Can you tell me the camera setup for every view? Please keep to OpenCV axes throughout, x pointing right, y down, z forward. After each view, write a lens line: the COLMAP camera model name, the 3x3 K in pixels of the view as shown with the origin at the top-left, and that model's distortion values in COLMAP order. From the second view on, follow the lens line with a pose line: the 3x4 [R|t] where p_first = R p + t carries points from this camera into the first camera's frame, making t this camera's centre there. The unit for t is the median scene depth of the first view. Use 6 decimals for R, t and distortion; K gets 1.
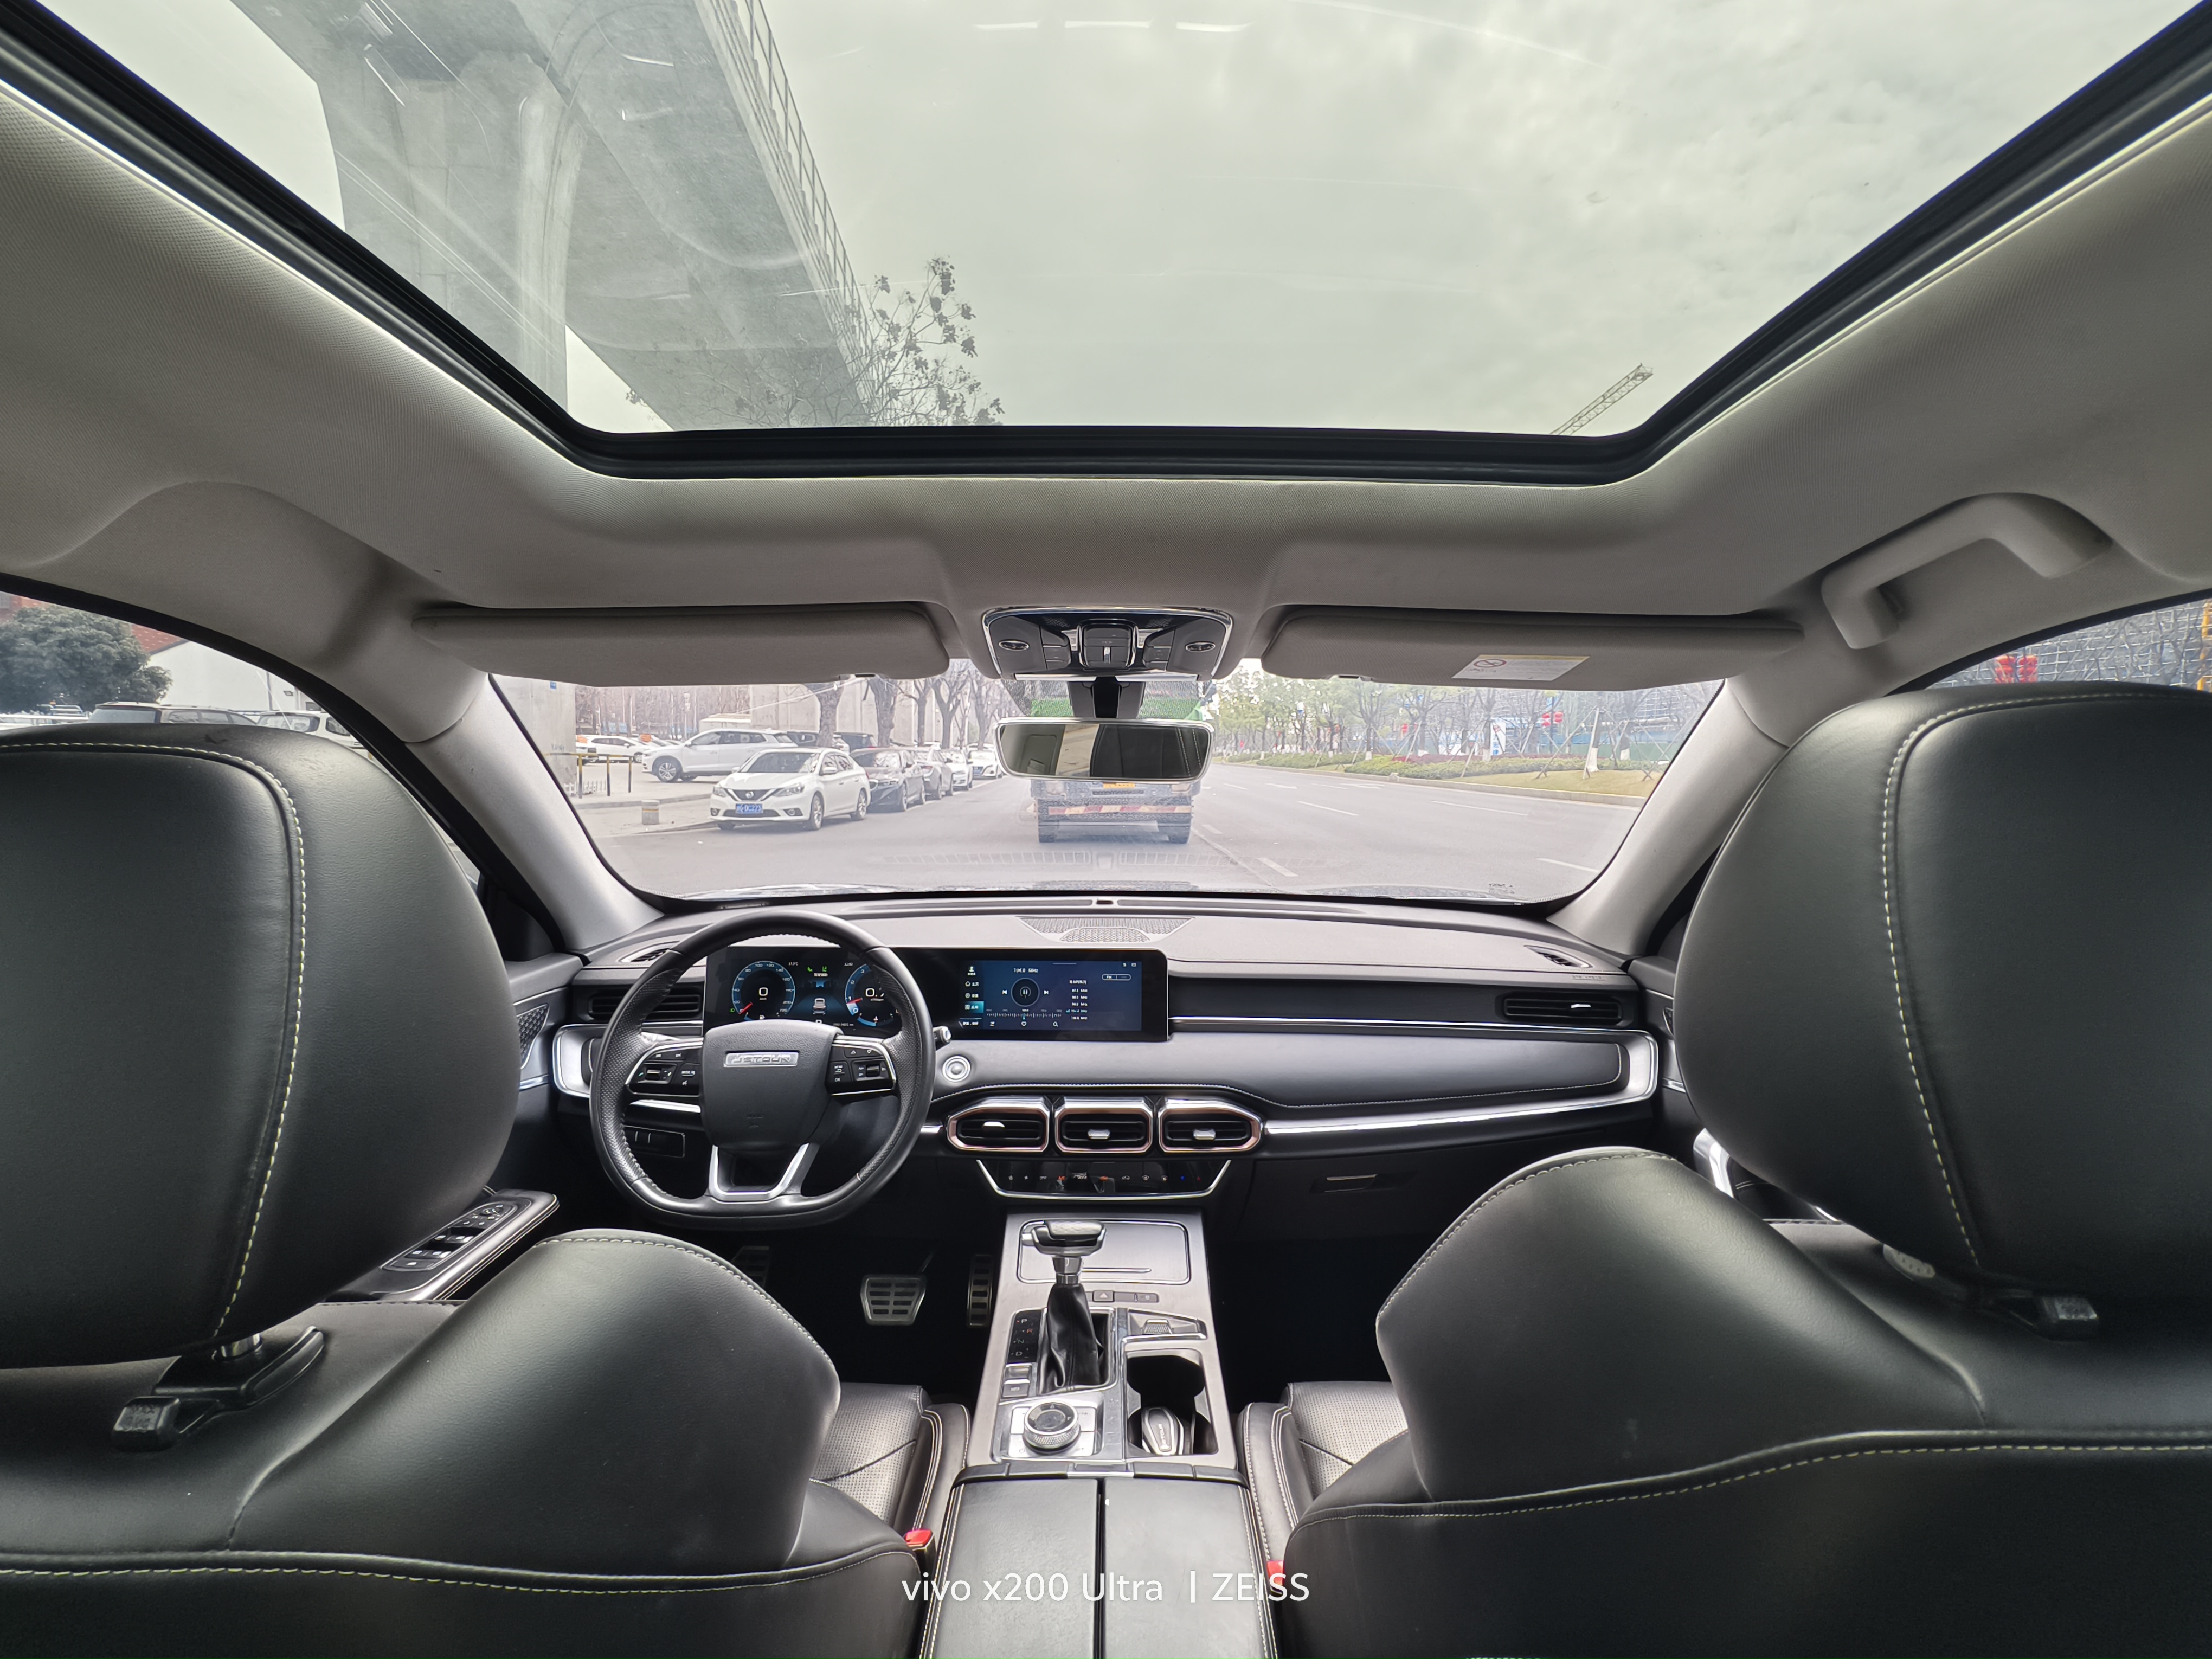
lens RADIAL K [[1011.7, 0, 1106.0], [0, 1011.7, 829.5], [0, 0, 1]] dist [0.000137, -0.000015]
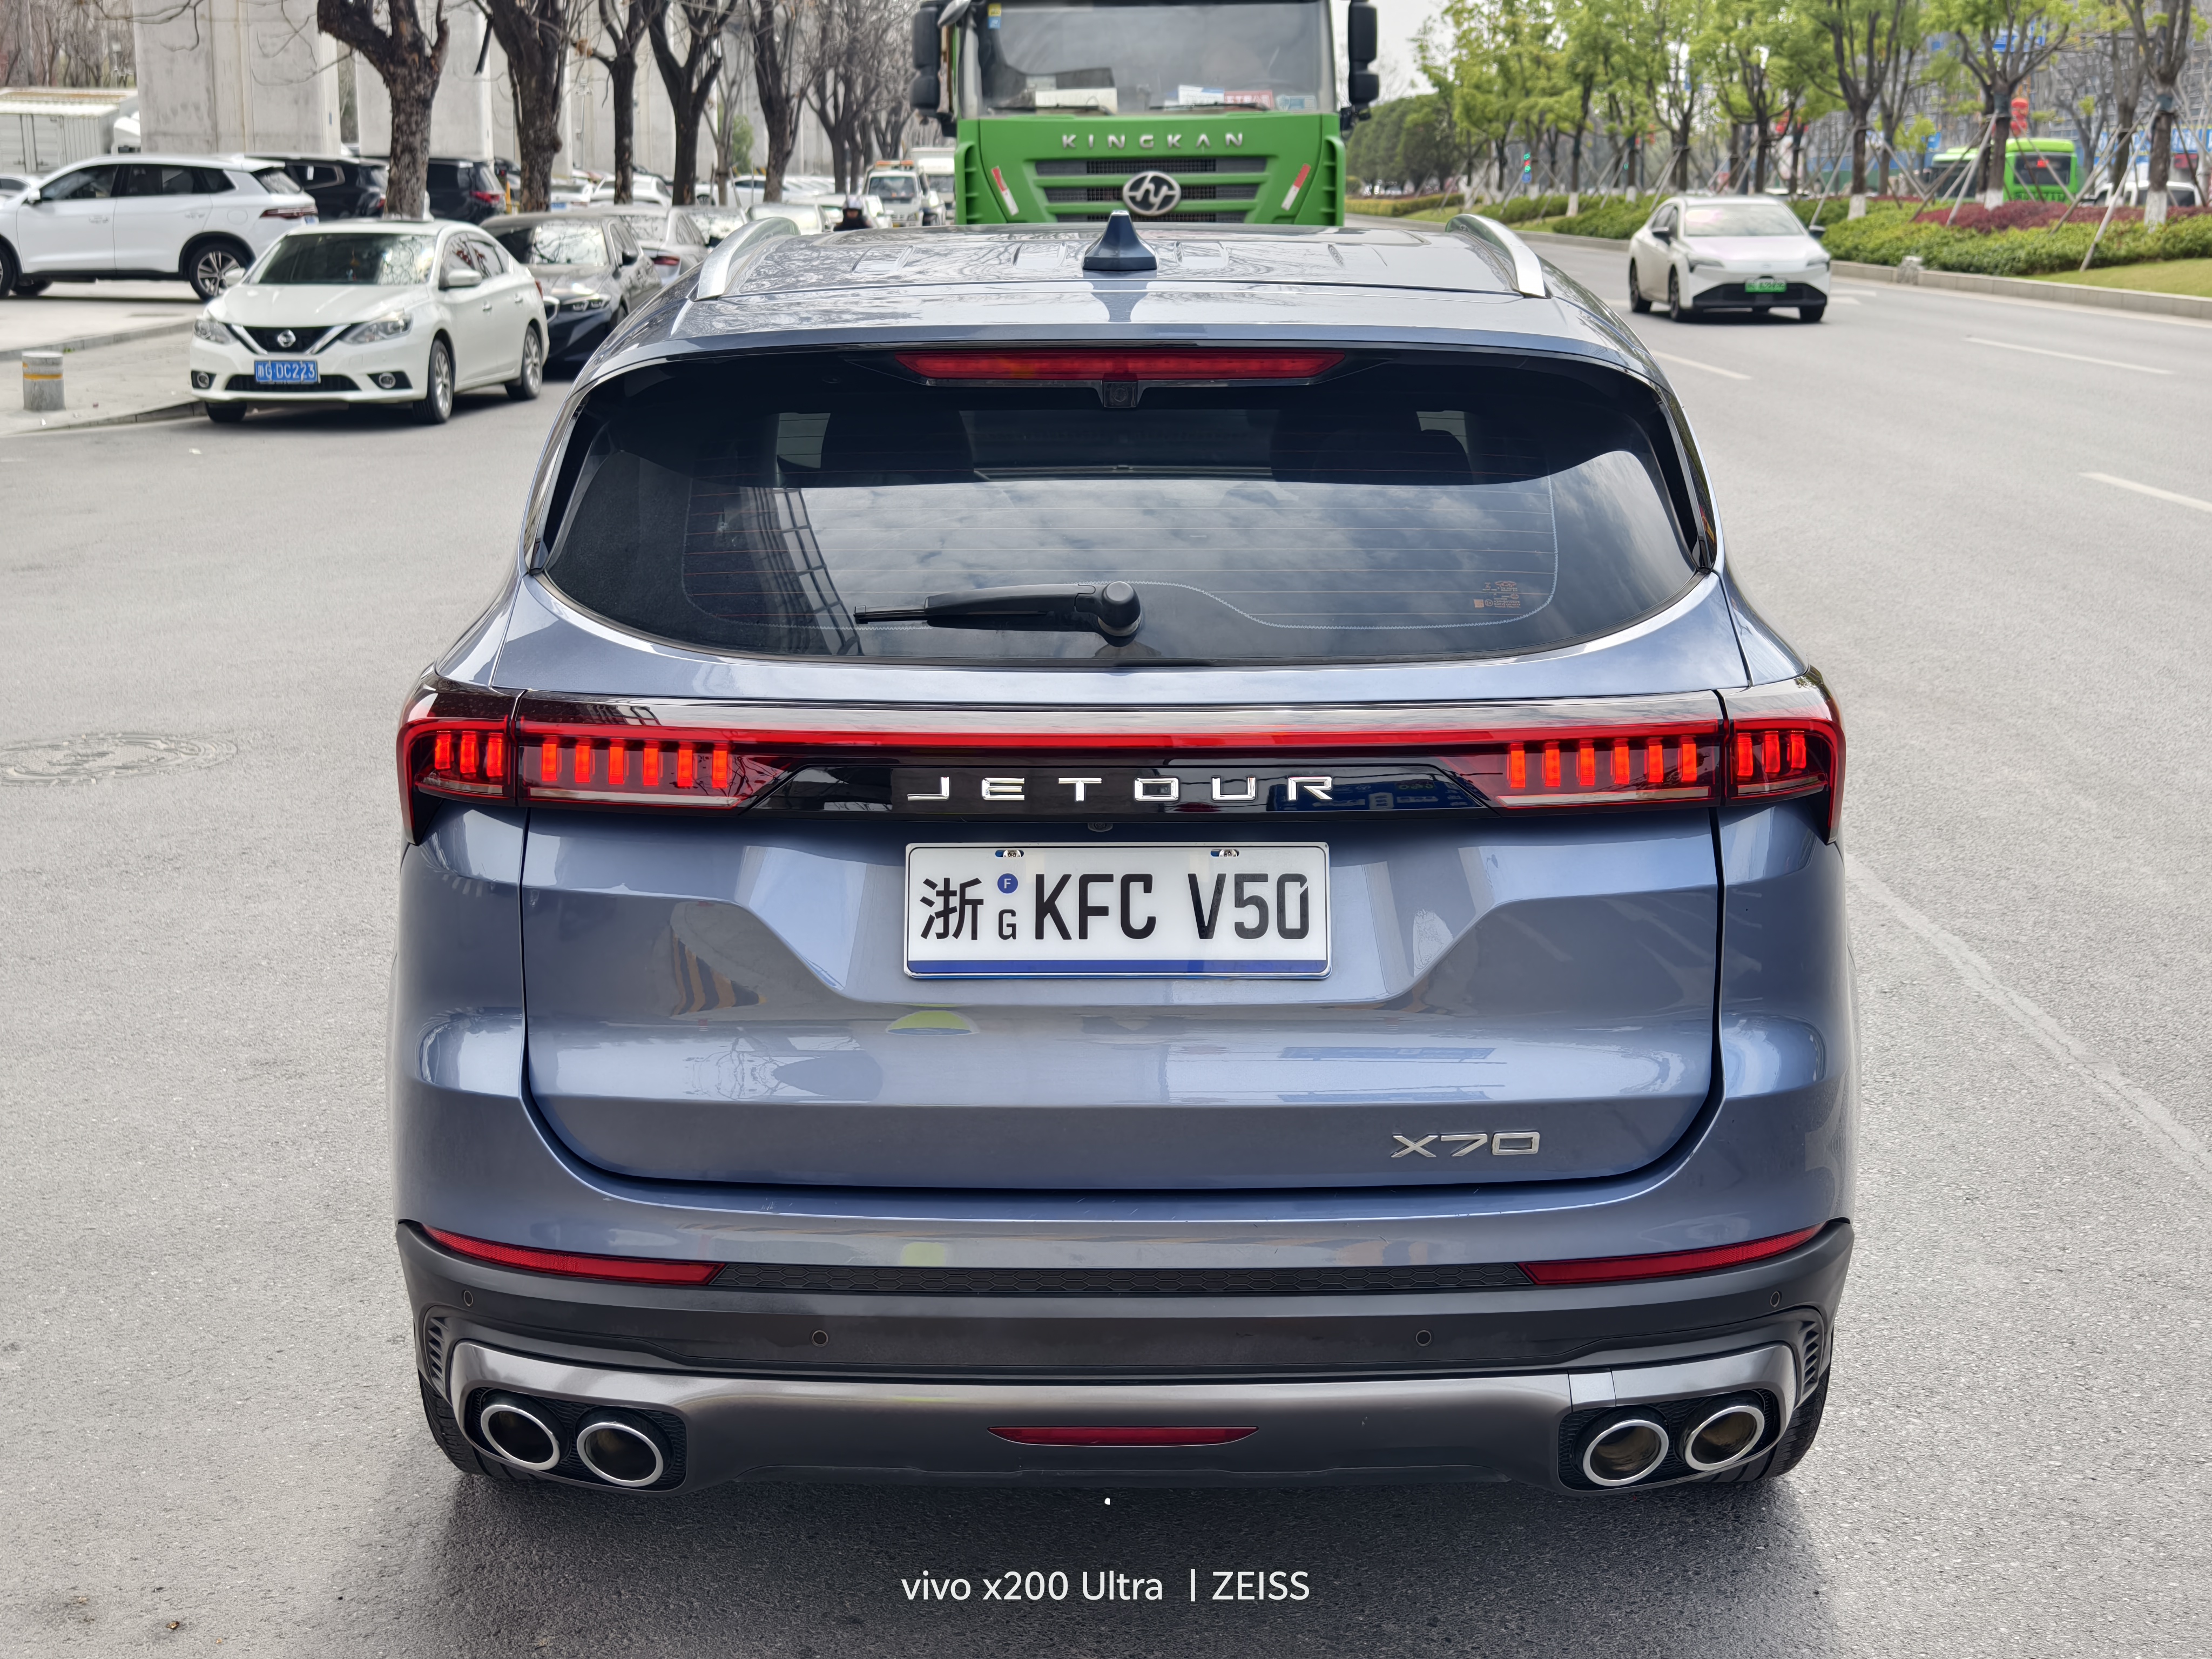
lens RADIAL K [[2977.5, 0, 1106.0], [0, 2977.5, 829.5], [0, 0, 1]] dist [0.094431, -0.066060]
pose [[0.999939, -0.005979, -0.009309, 0.003677], [0.007179, 0.990849, 0.134786, 0.002426], [0.008418, -0.134844, 0.990831, -0.274421]]
